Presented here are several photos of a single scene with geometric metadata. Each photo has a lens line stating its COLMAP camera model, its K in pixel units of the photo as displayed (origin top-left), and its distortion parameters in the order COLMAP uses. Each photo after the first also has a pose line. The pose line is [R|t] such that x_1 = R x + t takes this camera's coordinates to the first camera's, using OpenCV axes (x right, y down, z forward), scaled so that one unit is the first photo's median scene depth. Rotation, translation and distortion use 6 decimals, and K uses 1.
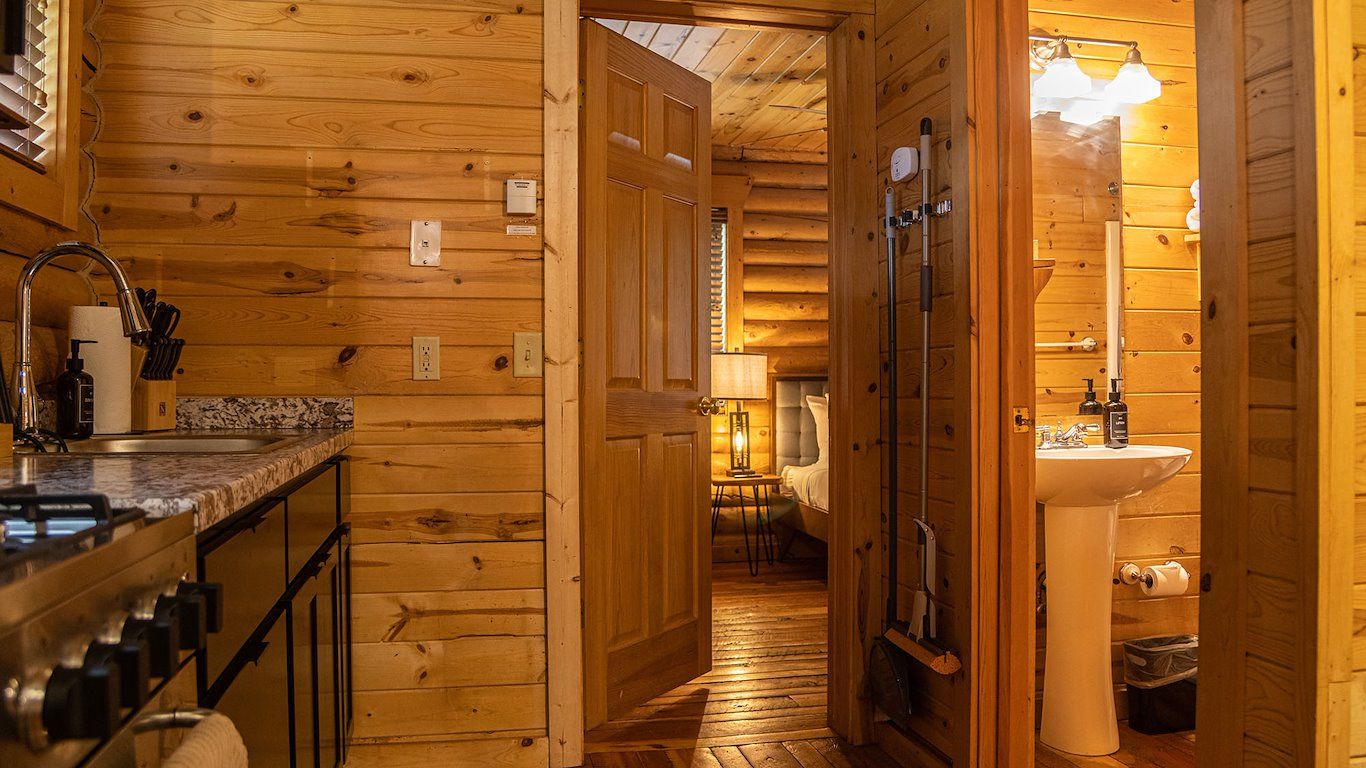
lens RADIAL K [[1043.9, 0, 678.6], [0, 1043.9, 383.0], [0, 0, 1]] dist [-0.087949, 0.000076]
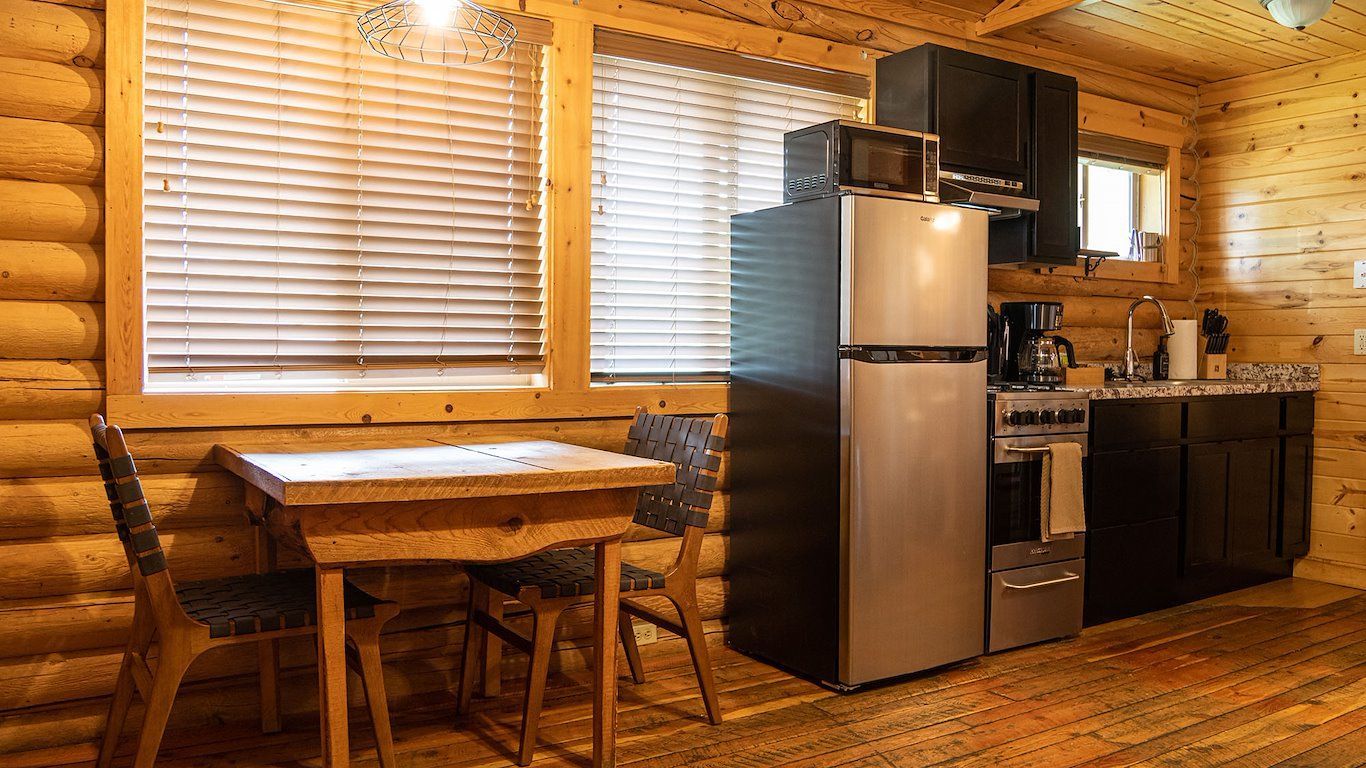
lens RADIAL K [[1043.9, 0, 682.2], [0, 1043.9, 386.4], [0, 0, 1]] dist [-0.087949, 0.000076]
pose [[0.336790, 0.028980, -0.941134, 0.812260], [-0.010371, 0.999580, 0.027069, 0.013881], [0.941523, 0.000645, 0.336949, -0.527282]]
